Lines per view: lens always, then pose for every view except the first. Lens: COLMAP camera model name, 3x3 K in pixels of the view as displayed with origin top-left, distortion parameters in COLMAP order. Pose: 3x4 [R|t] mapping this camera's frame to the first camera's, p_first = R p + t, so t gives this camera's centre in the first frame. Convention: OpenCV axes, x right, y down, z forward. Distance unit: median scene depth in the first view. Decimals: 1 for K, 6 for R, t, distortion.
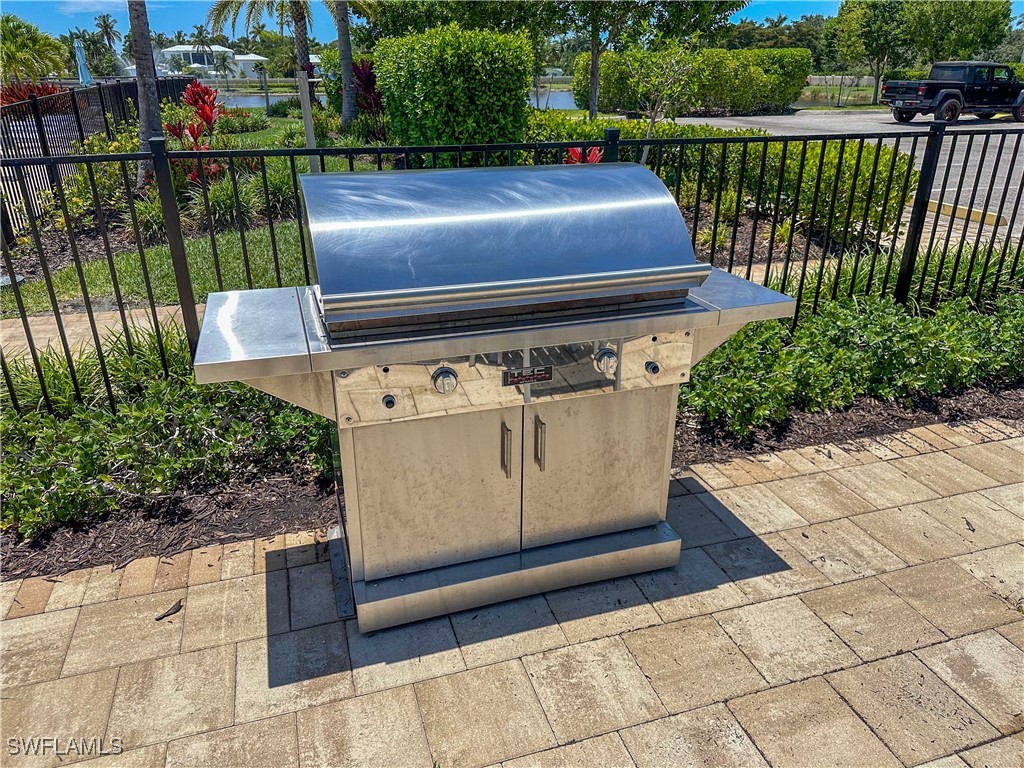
lens RADIAL K [[724.0, 0, 512.0], [0, 724.0, 384.0], [0, 0, 1]] dist [-0.003894, -0.000921]
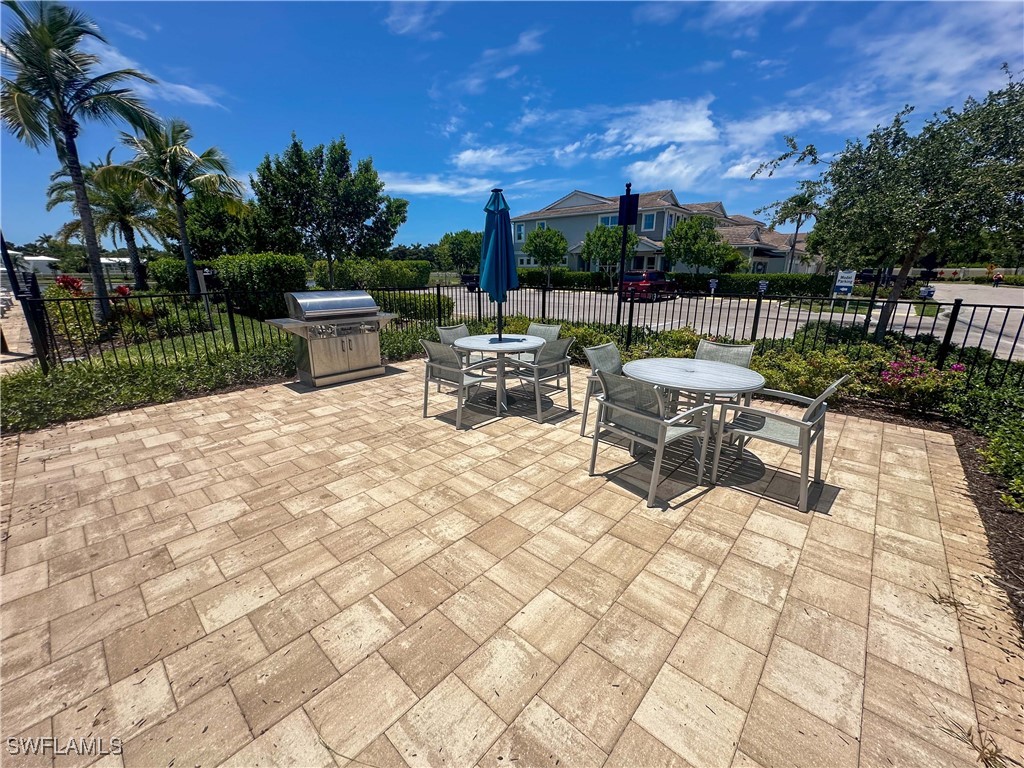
lens RADIAL K [[409.9, 0, 511.3], [0, 409.9, 383.8], [0, 0, 1]] dist [0.000865, -0.000143]
pose [[0.863291, -0.130503, 0.487543, -0.049649], [0.196041, 0.976848, -0.085651, 0.095615], [-0.465077, 0.169520, 0.868888, -0.225385]]
